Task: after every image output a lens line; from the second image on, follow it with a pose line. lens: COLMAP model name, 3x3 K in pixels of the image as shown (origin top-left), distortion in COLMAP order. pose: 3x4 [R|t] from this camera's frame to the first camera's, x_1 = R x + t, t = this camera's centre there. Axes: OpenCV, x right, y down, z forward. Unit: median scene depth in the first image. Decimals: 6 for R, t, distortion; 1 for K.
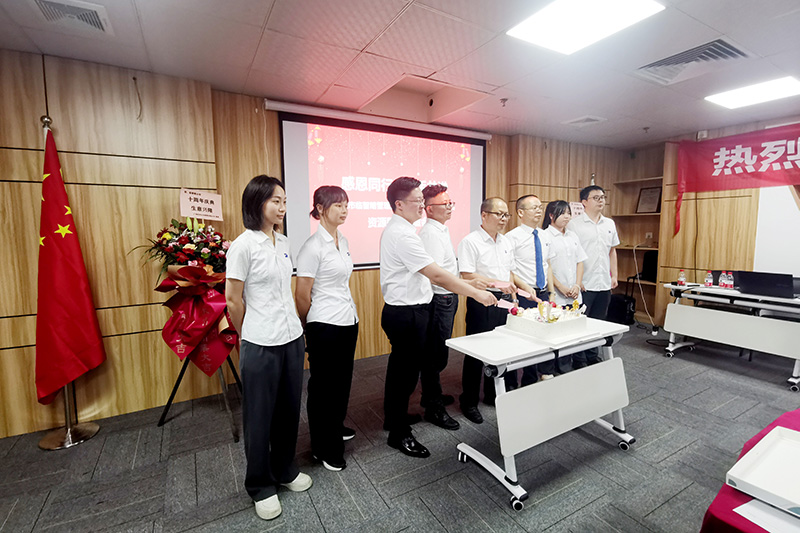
lens RADIAL K [[365.5, 0, 394.5], [0, 365.5, 263.9], [0, 0, 1]] dist [0.003847, -0.004323]
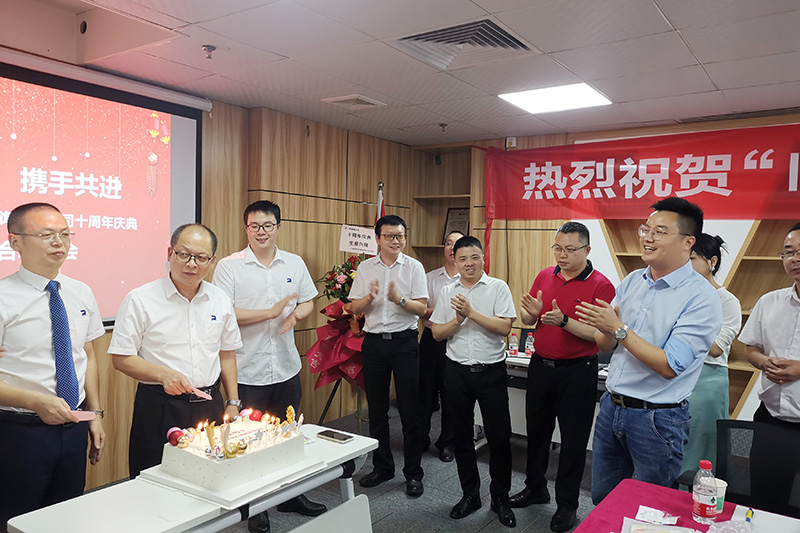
lens RADIAL K [[611.8, 0, 400.9], [0, 611.8, 265.2], [0, 0, 1]] dist [0.046459, -0.036200]
pose [[0.897680, 0.020313, 0.440180, 0.115320], [0.009371, 0.997831, -0.065158, -0.032178], [-0.440548, 0.062616, 0.895542, 0.015383]]
